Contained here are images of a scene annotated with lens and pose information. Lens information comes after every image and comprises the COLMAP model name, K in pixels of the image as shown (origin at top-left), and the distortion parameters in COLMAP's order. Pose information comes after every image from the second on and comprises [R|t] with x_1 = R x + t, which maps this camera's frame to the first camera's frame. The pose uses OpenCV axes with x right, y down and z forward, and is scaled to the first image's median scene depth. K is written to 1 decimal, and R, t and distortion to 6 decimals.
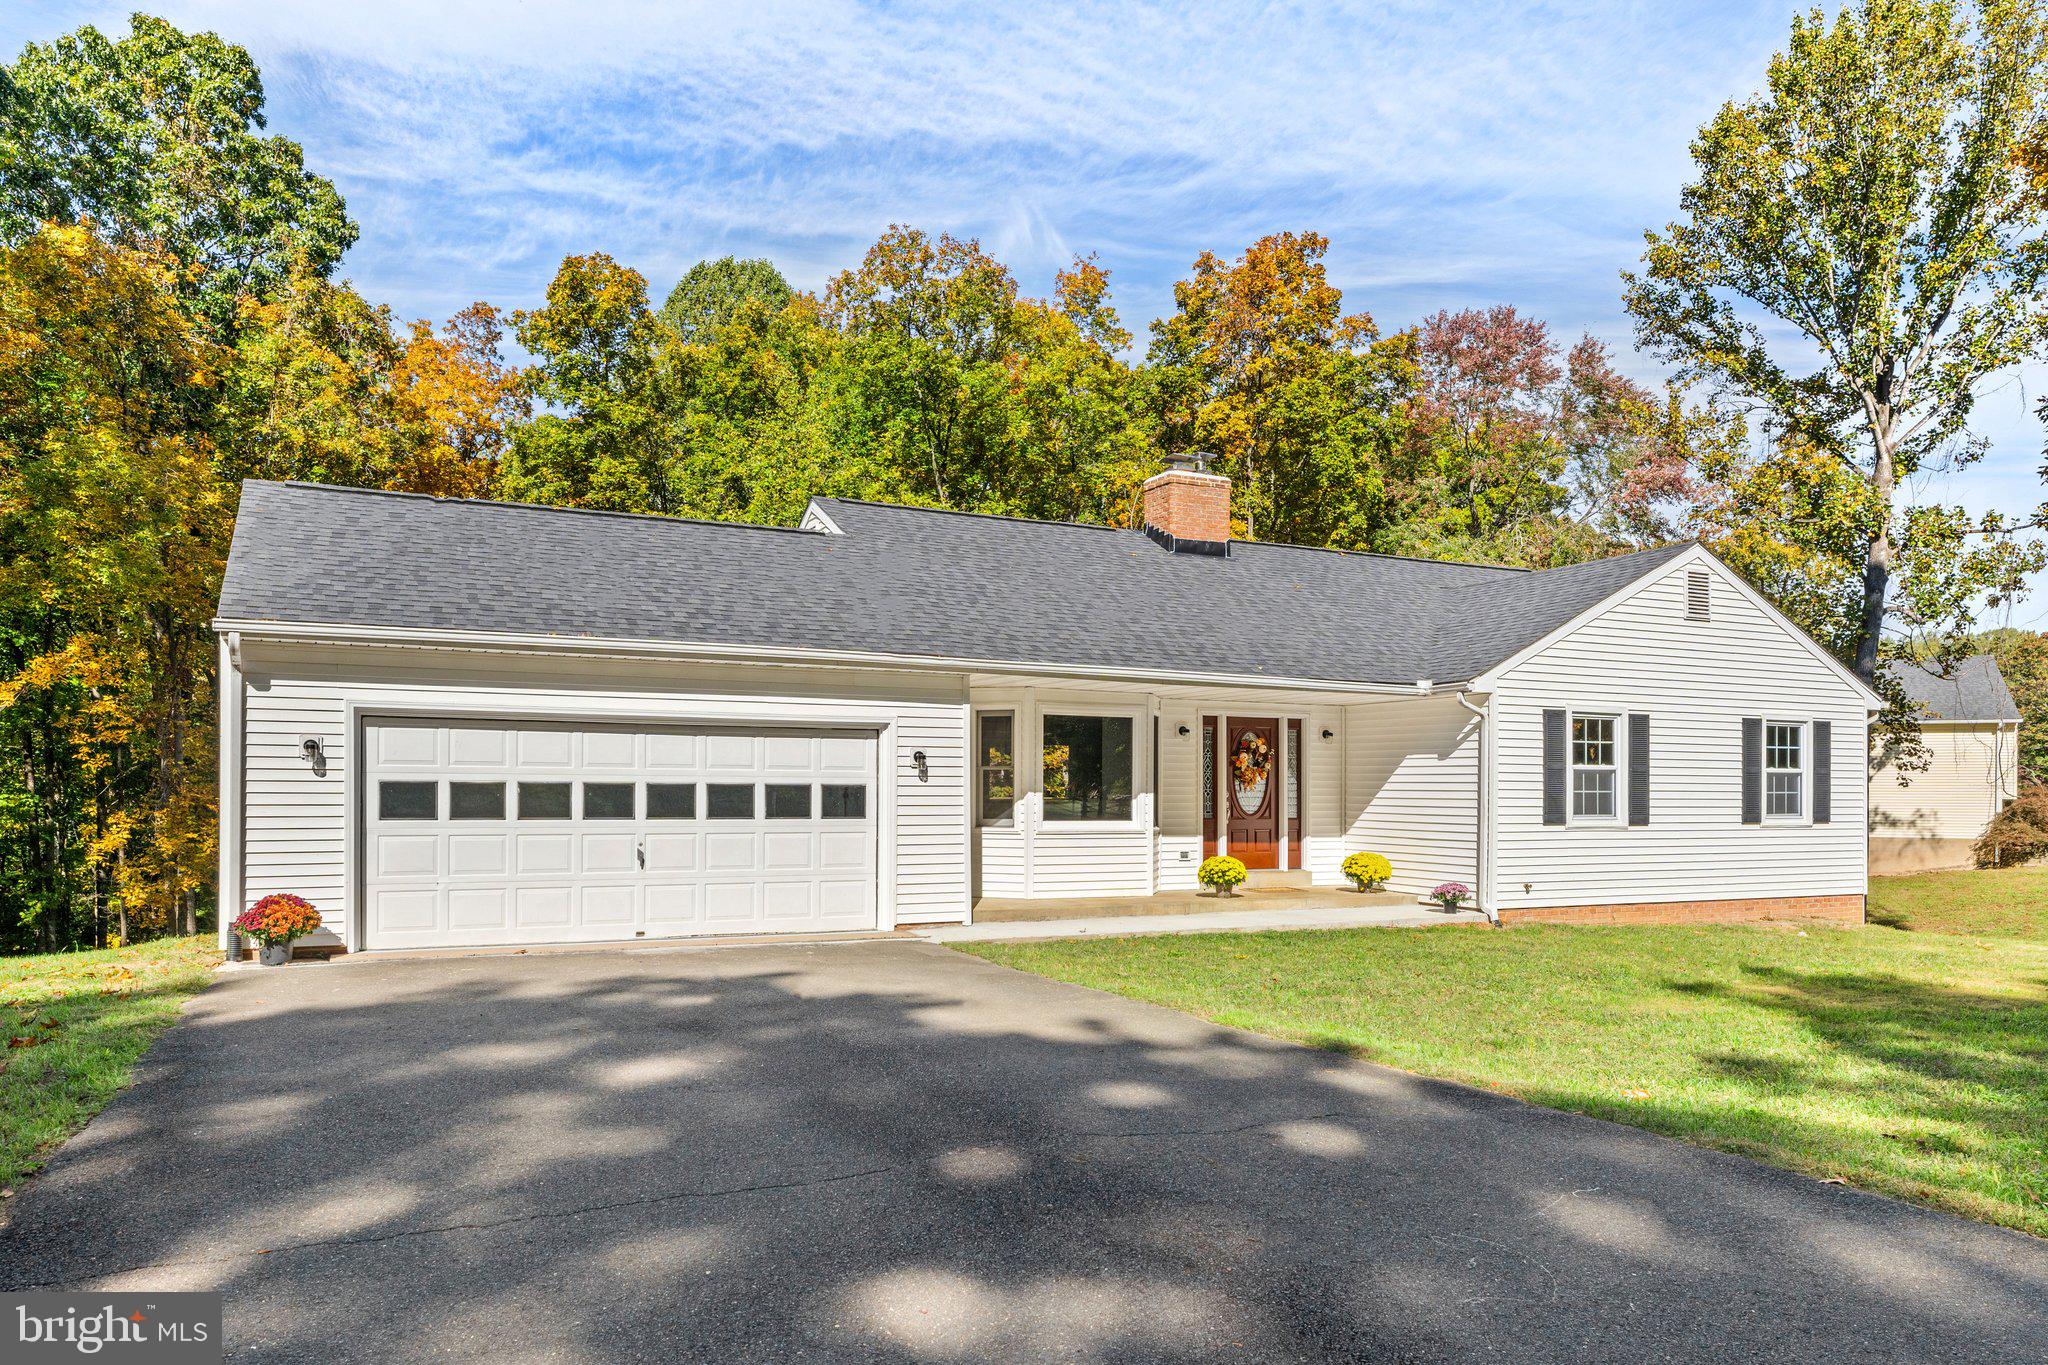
lens RADIAL K [[1425.1, 0, 1140.1], [0, 1425.1, 784.7], [0, 0, 1]] dist [0.000363, -0.003778]
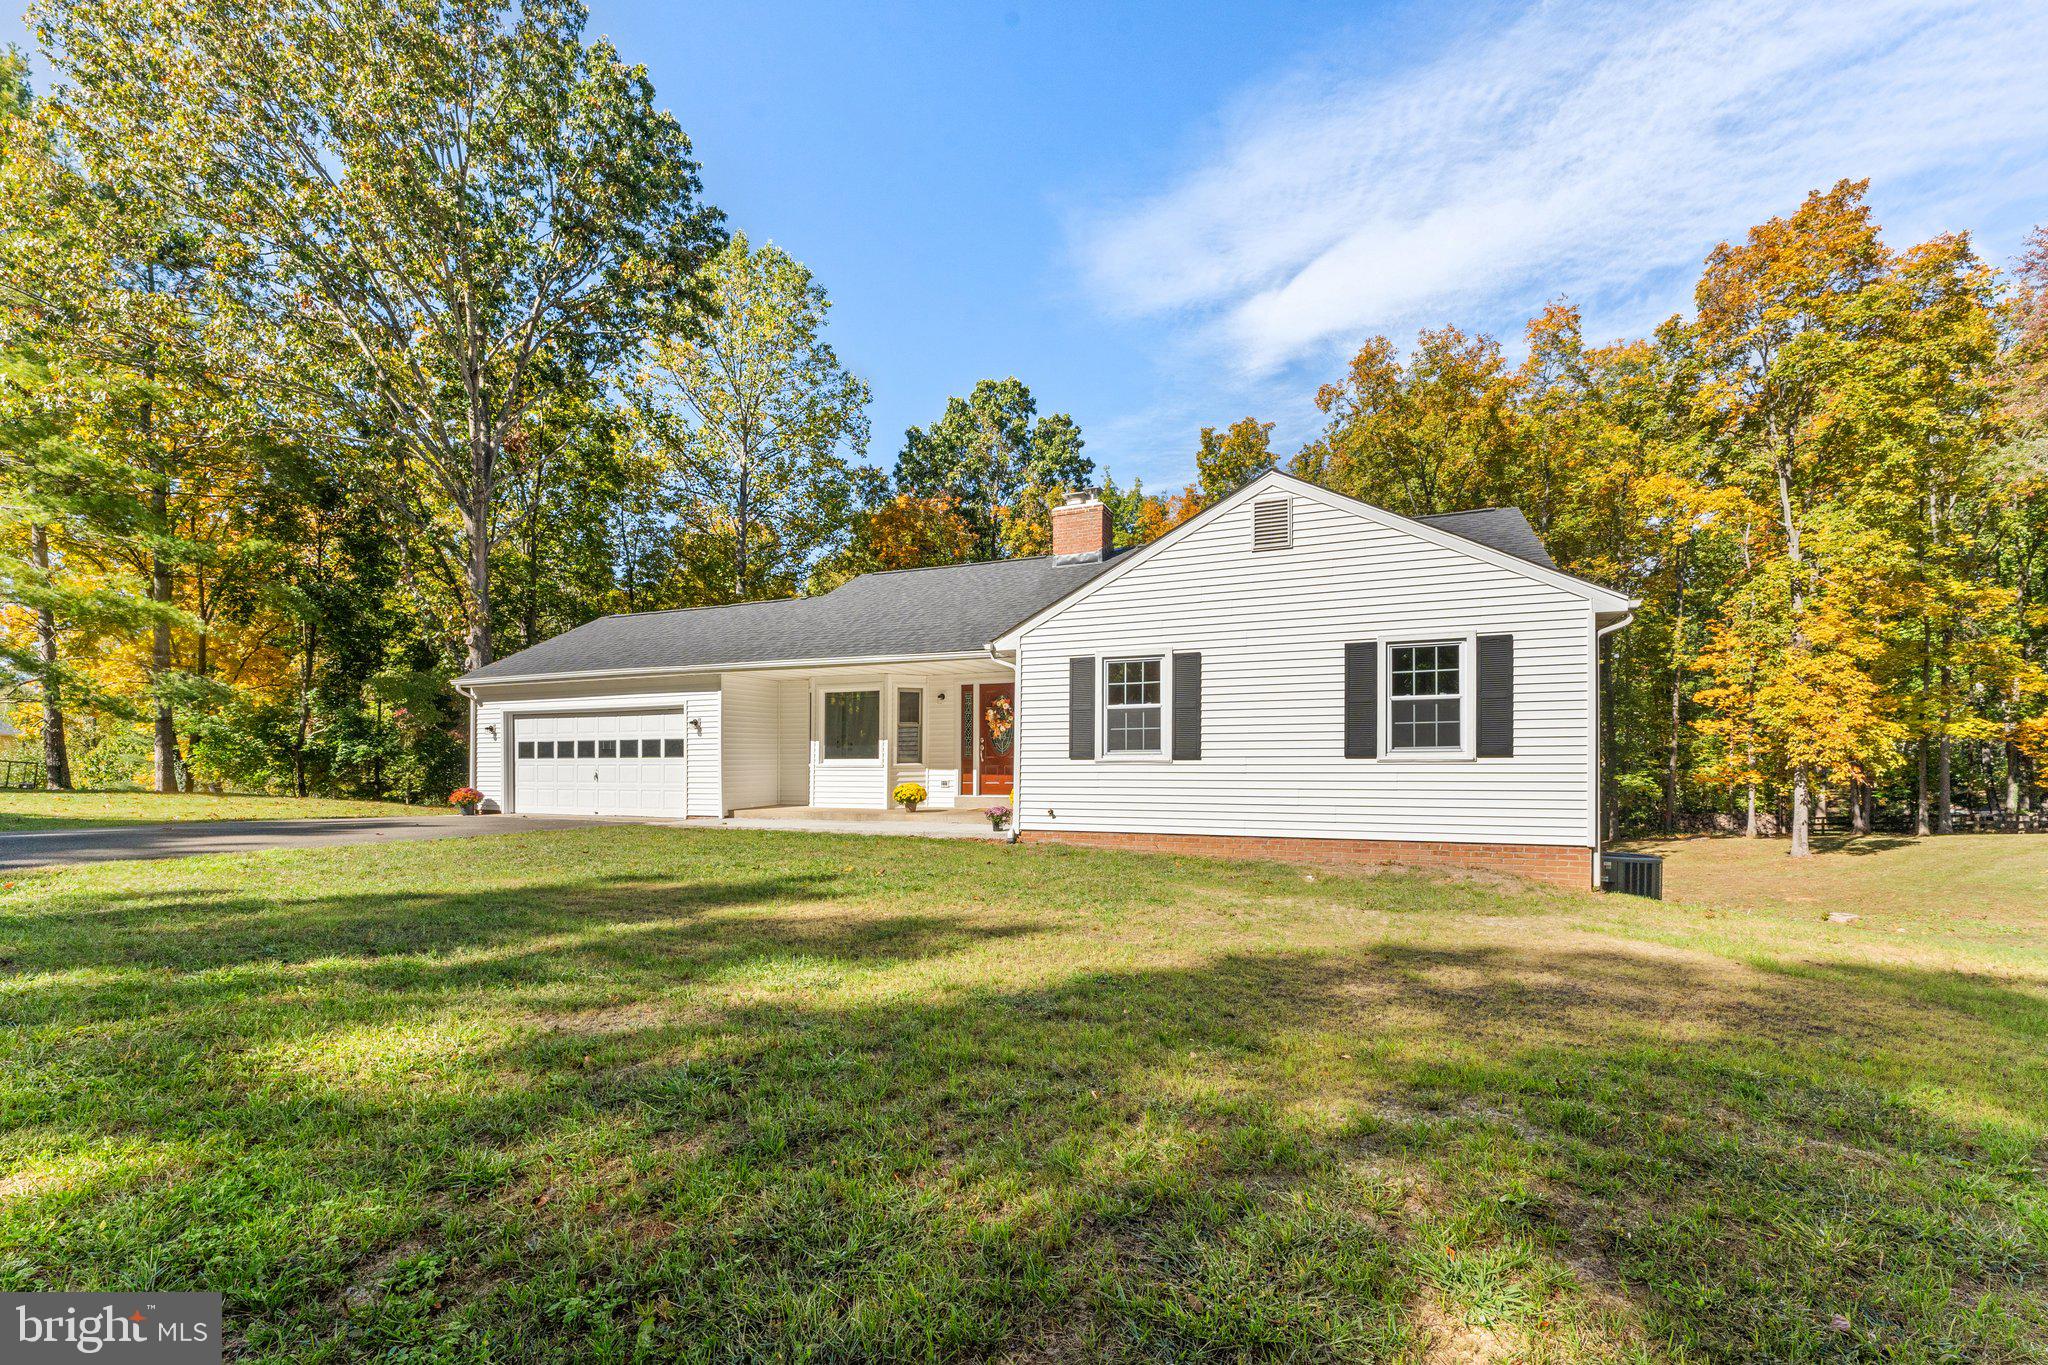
lens RADIAL K [[927.0, 0, 1100.3], [0, 927.0, 745.4], [0, 0, 1]] dist [-0.002388, -0.007085]
pose [[0.621388, -0.020841, -0.783226, 0.819316], [0.016388, 0.999773, -0.013601, 0.025592], [0.783332, -0.004384, 0.621589, 0.516713]]
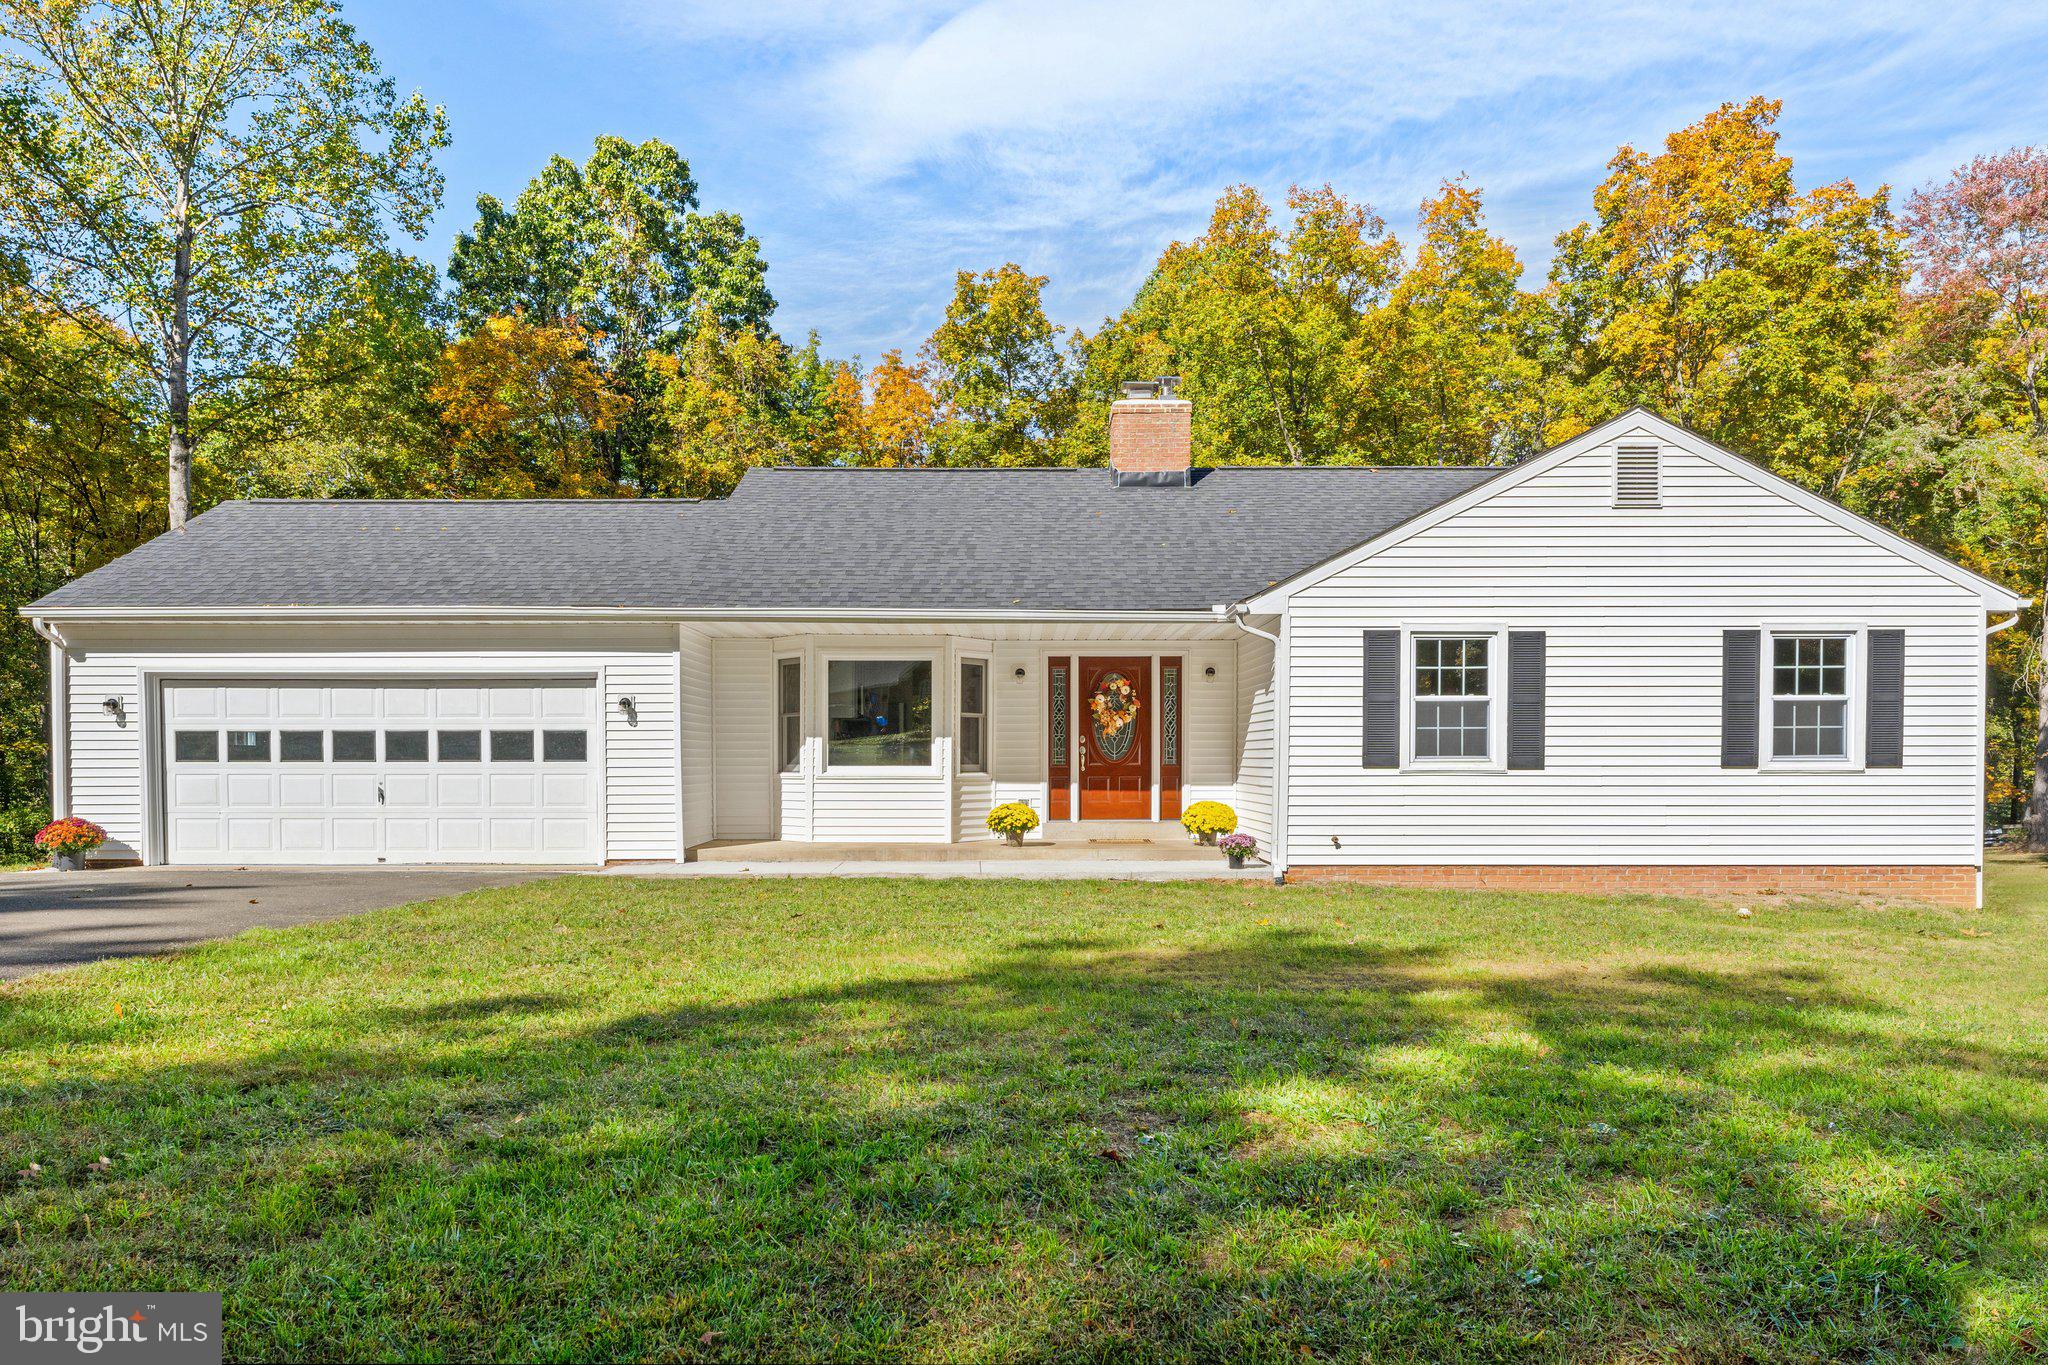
lens RADIAL K [[1425.1, 0, 1140.1], [0, 1425.1, 784.7], [0, 0, 1]] dist [0.000363, -0.003778]
pose [[0.886822, -0.002665, -0.462103, 0.515381], [0.010232, 0.999851, 0.013869, 0.023267], [0.461998, -0.017027, 0.886718, 0.180455]]
